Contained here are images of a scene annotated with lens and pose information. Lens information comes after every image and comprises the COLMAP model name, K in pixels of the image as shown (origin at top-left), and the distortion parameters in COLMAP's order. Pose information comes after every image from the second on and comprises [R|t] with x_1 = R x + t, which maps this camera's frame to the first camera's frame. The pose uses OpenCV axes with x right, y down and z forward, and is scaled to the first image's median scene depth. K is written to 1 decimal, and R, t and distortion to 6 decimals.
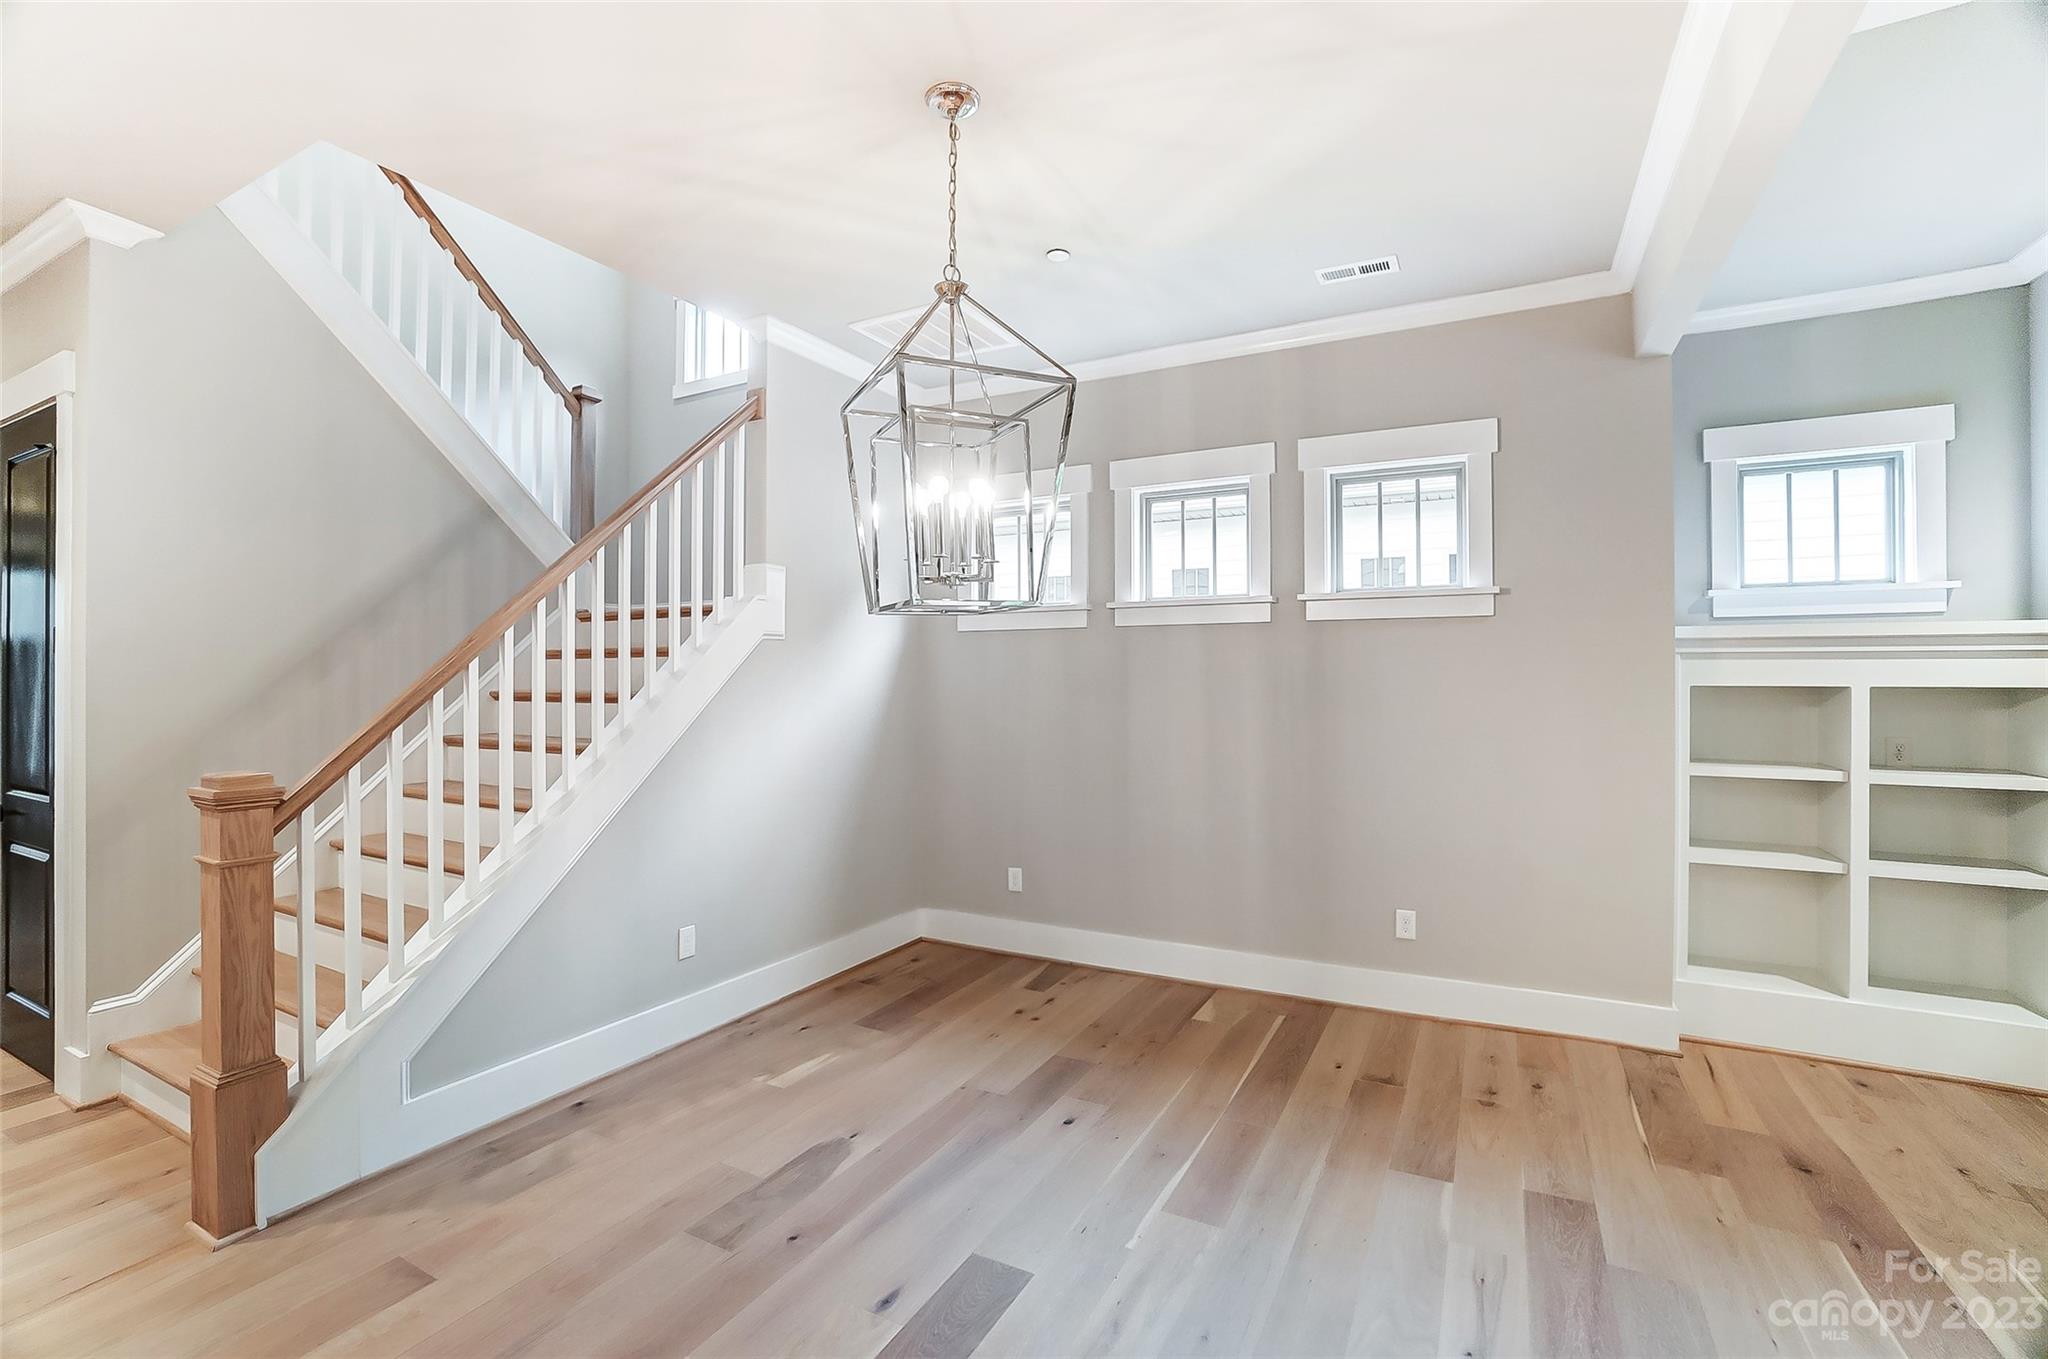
lens RADIAL K [[913.5, 0, 1015.2], [0, 913.5, 676.7], [0, 0, 1]] dist [-0.029701, 0.000652]
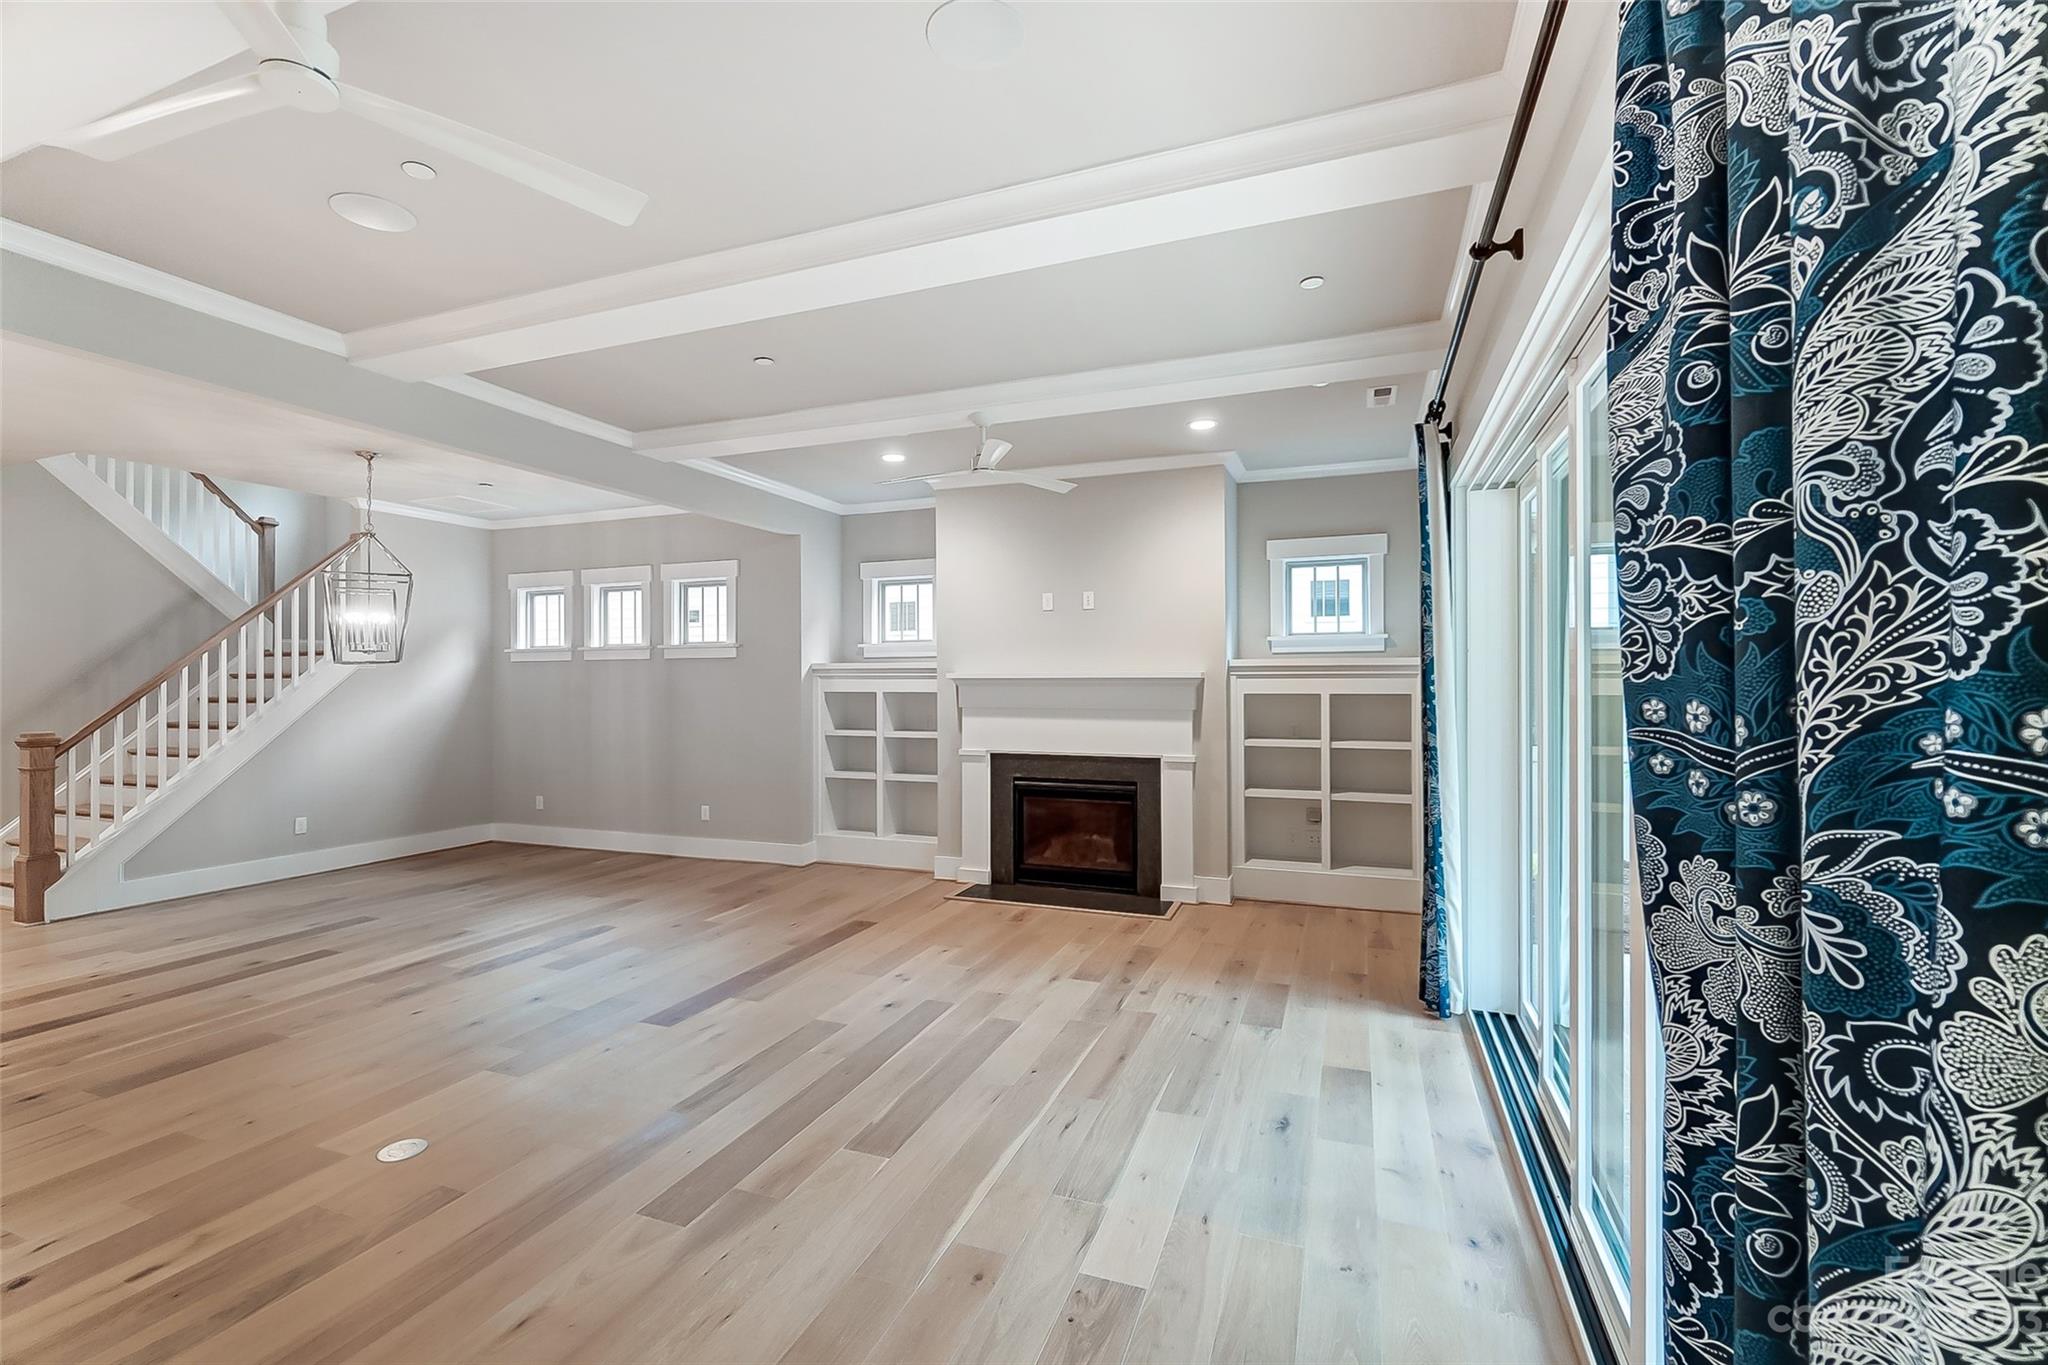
lens RADIAL K [[885.3, 0, 1030.1], [0, 885.3, 680.5], [0, 0, 1]] dist [-0.018789, -0.000076]
pose [[0.988395, -0.002149, 0.151893, 0.842395], [0.002767, 0.999989, -0.003857, -0.006070], [-0.151883, 0.004232, 0.988389, -1.013471]]
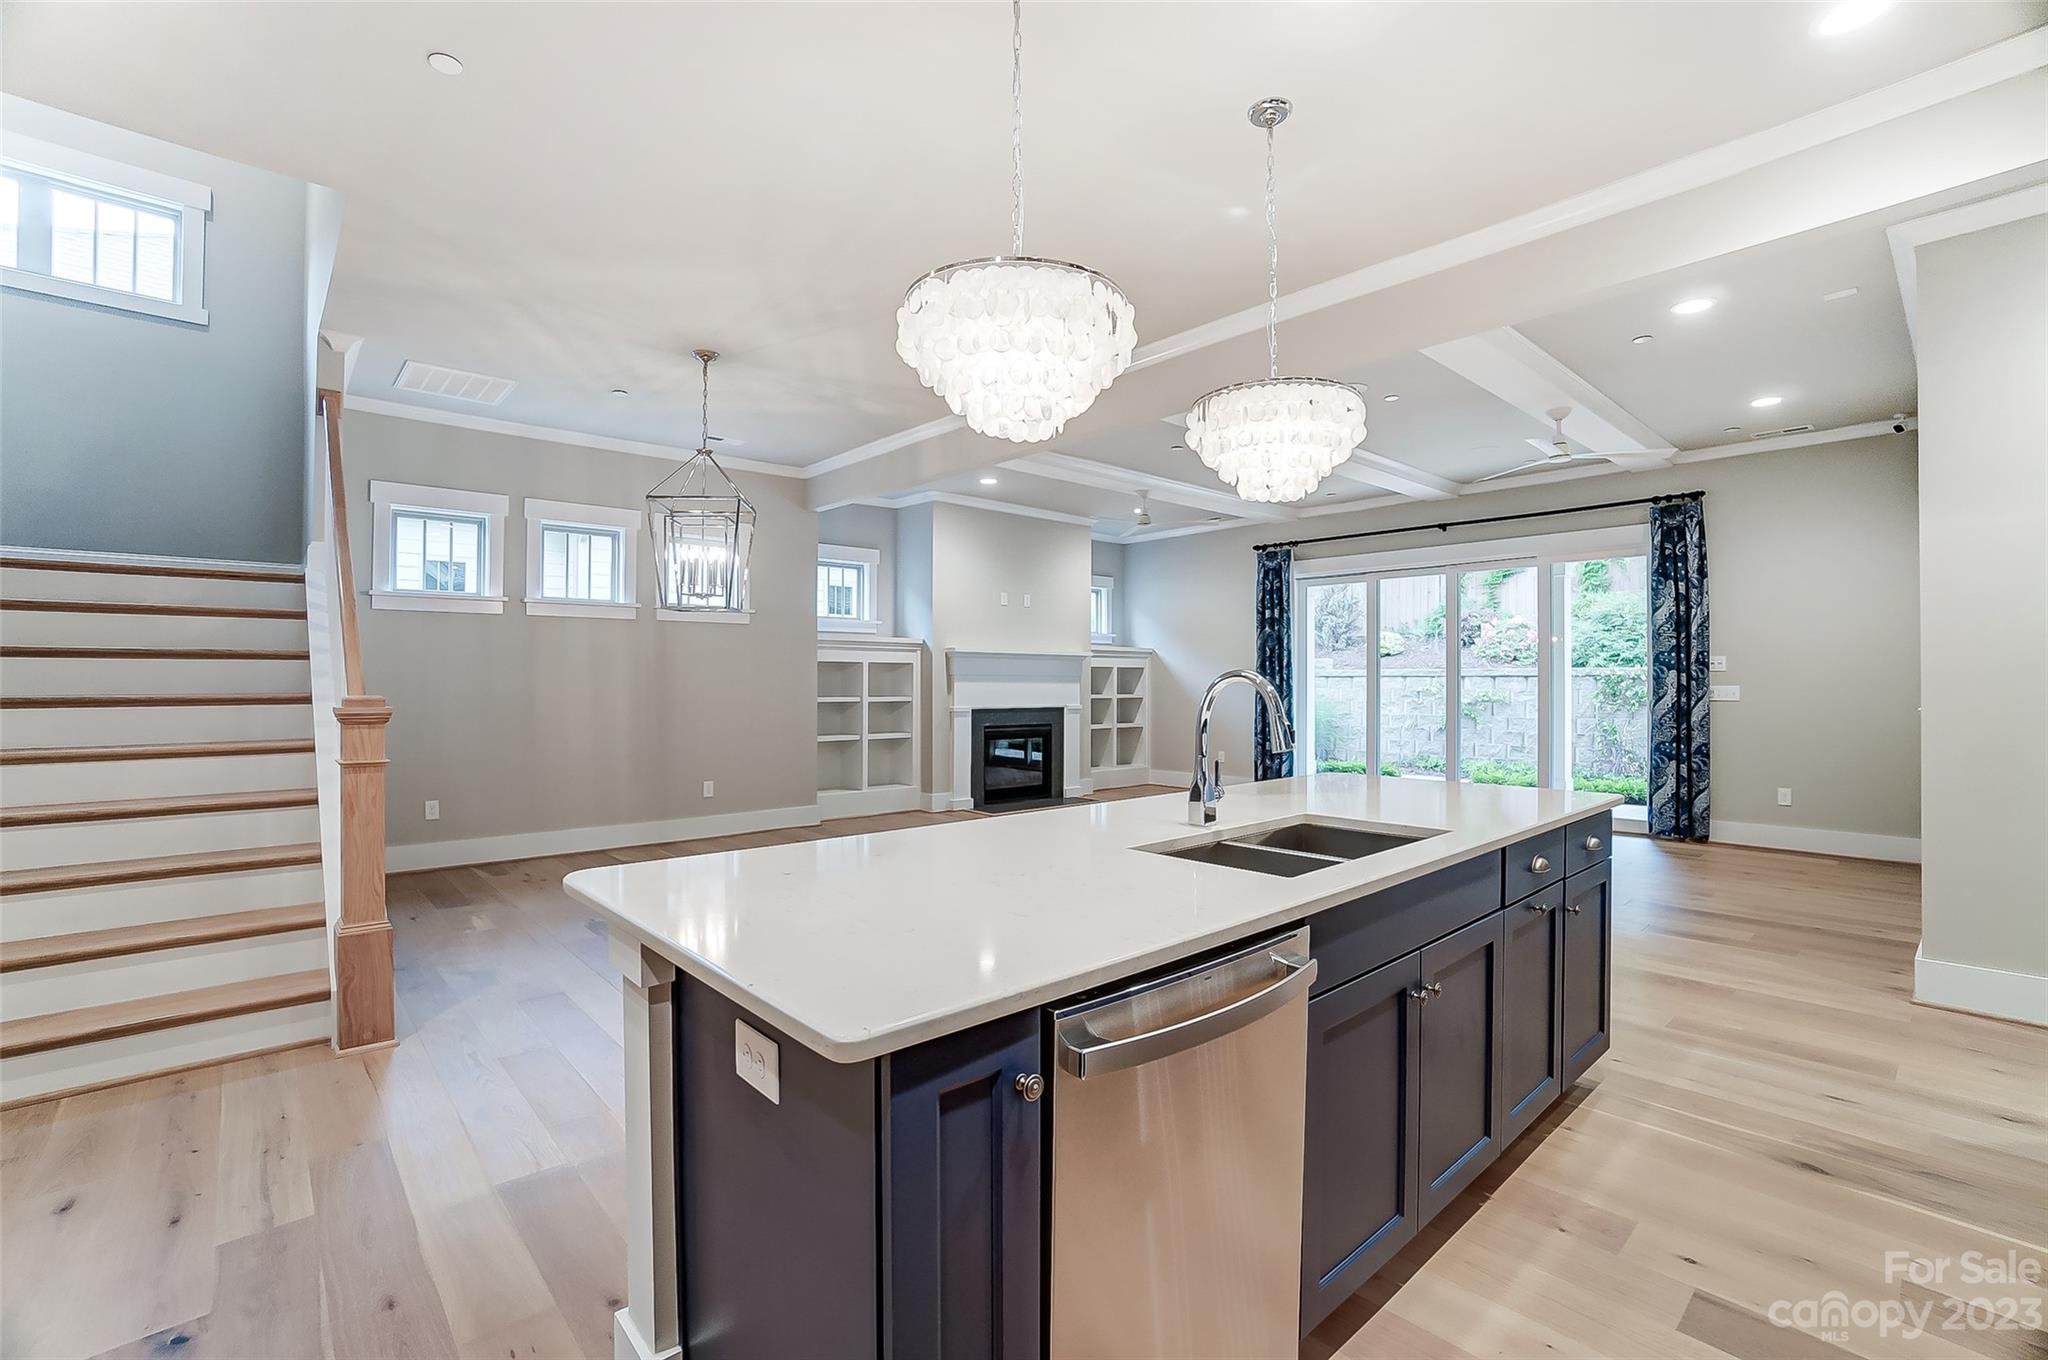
lens RADIAL K [[885.3, 0, 1030.1], [0, 885.3, 678.0], [0, 0, 1]] dist [-0.018789, -0.000076]
pose [[0.331186, 0.000293, 0.943565, -1.057008], [-0.001032, 0.999999, 0.000052, 0.047457], [-0.943565, -0.000991, 0.331186, -0.205608]]
